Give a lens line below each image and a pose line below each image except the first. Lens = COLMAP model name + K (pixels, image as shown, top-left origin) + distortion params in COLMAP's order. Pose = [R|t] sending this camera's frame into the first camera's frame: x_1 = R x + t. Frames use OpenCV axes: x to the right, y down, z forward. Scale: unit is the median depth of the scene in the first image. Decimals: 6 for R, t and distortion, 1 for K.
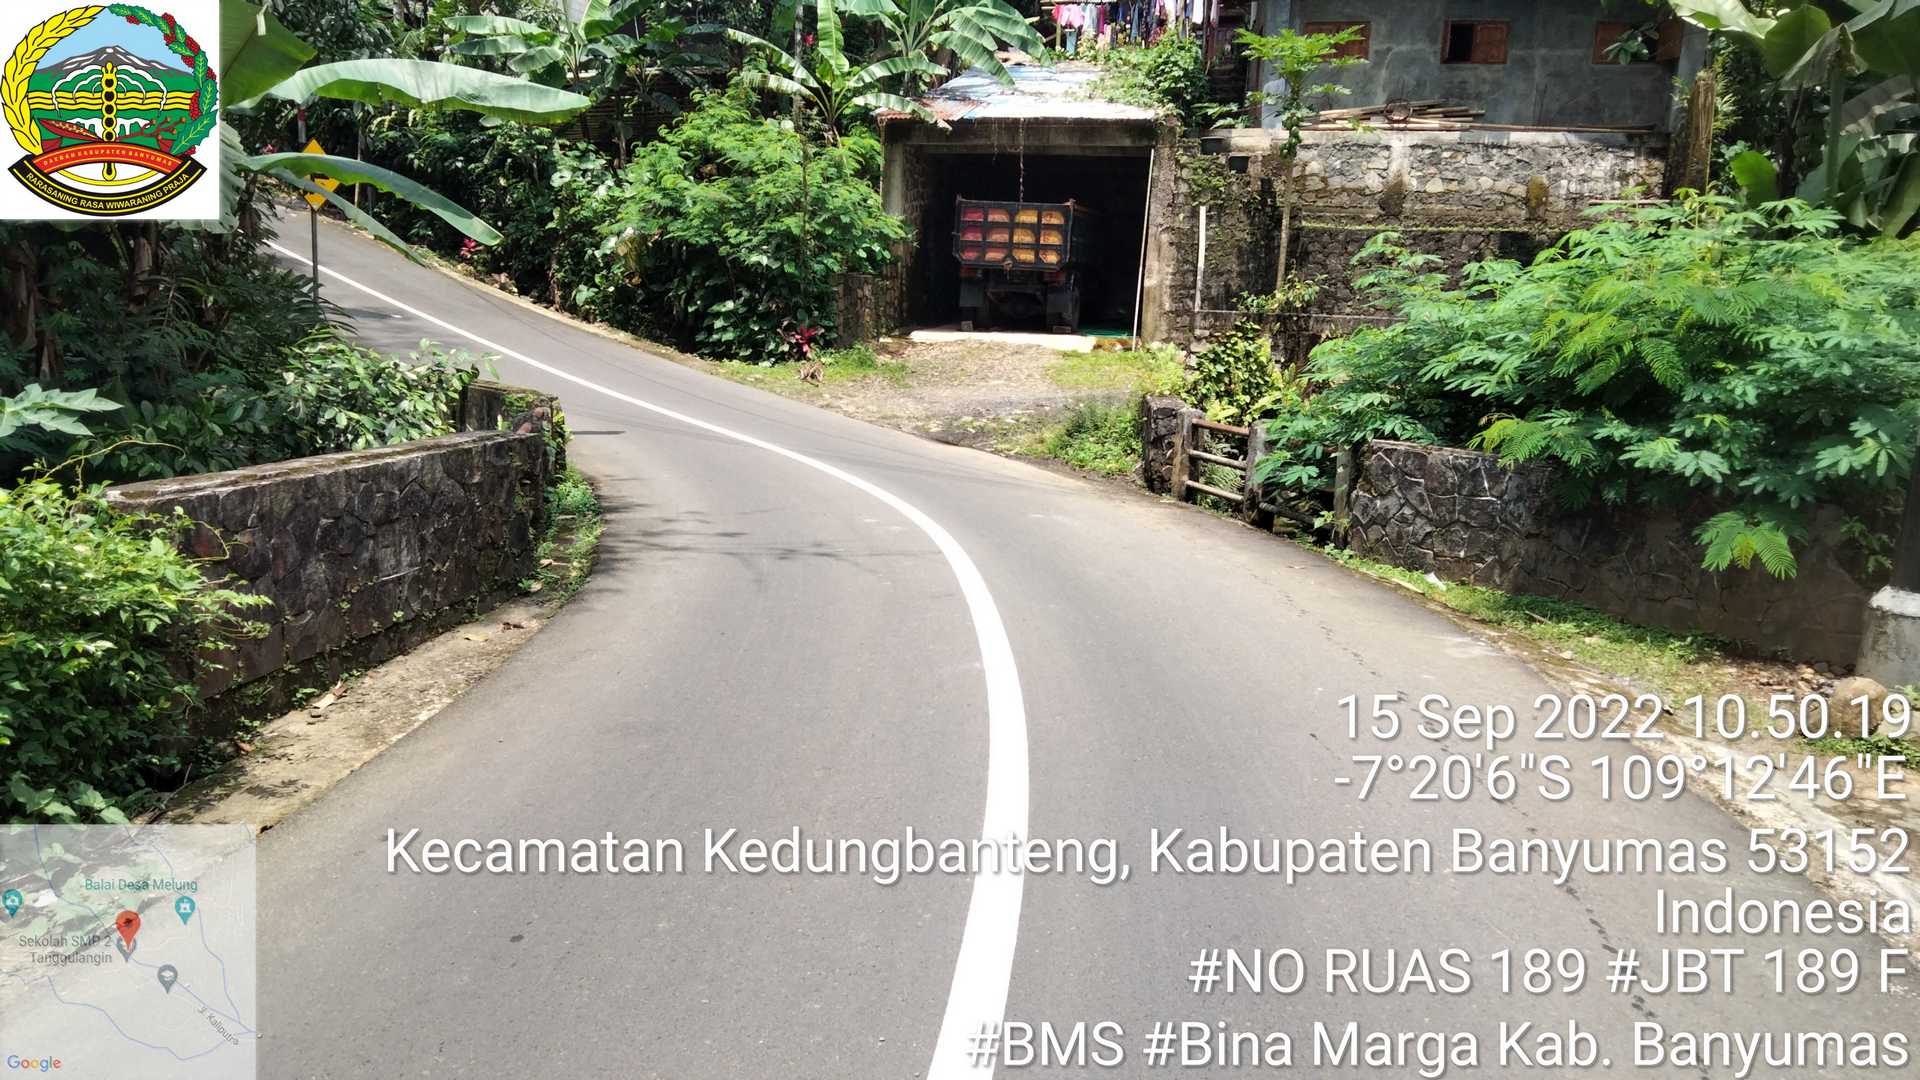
lens RADIAL K [[1422.9, 0, 955.4], [0, 1422.9, 533.3], [0, 0, 1]] dist [0.018980, -0.015754]
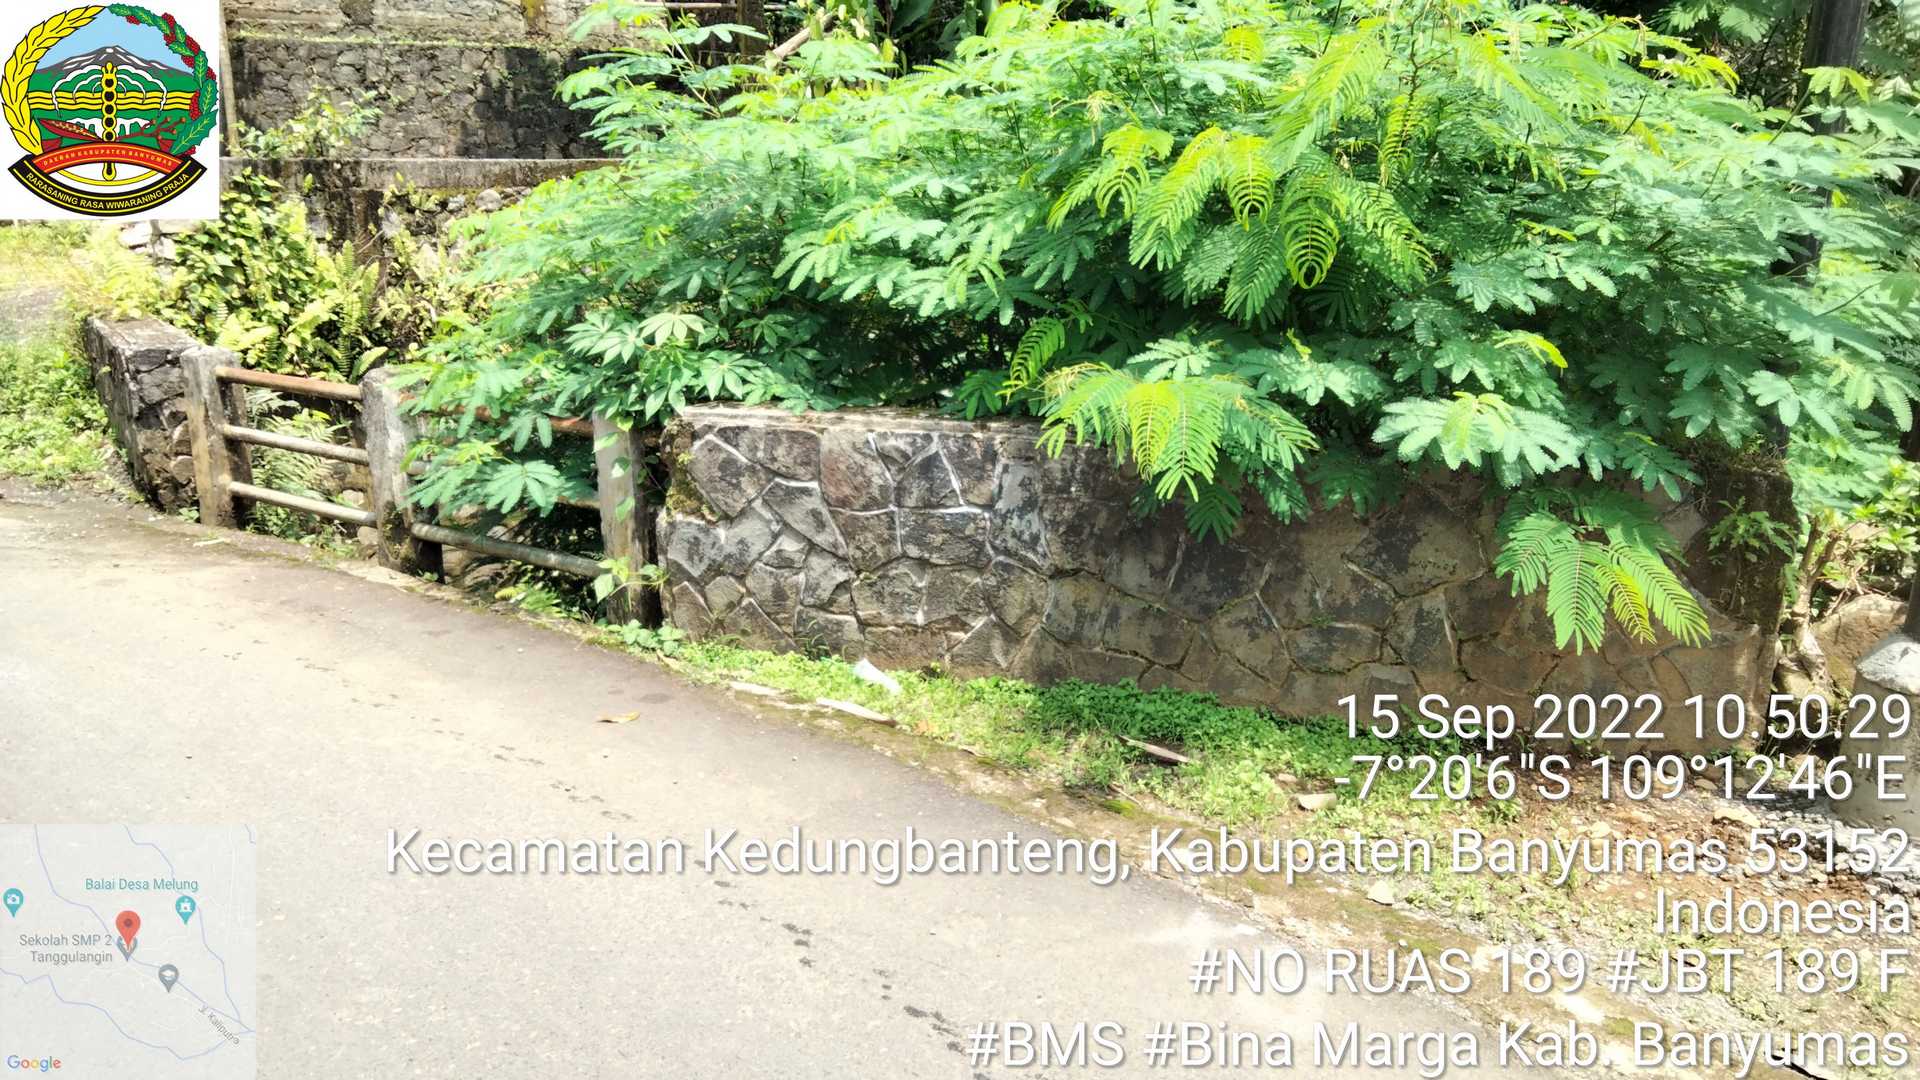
lens RADIAL K [[1422.9, 0, 947.4], [0, 1422.9, 558.7], [0, 0, 1]] dist [0.018980, -0.015754]
pose [[0.765024, -0.210552, 0.608610, 0.047973], [0.133550, 0.976369, 0.169907, -0.086995], [-0.630002, -0.048703, 0.775065, 0.551204]]
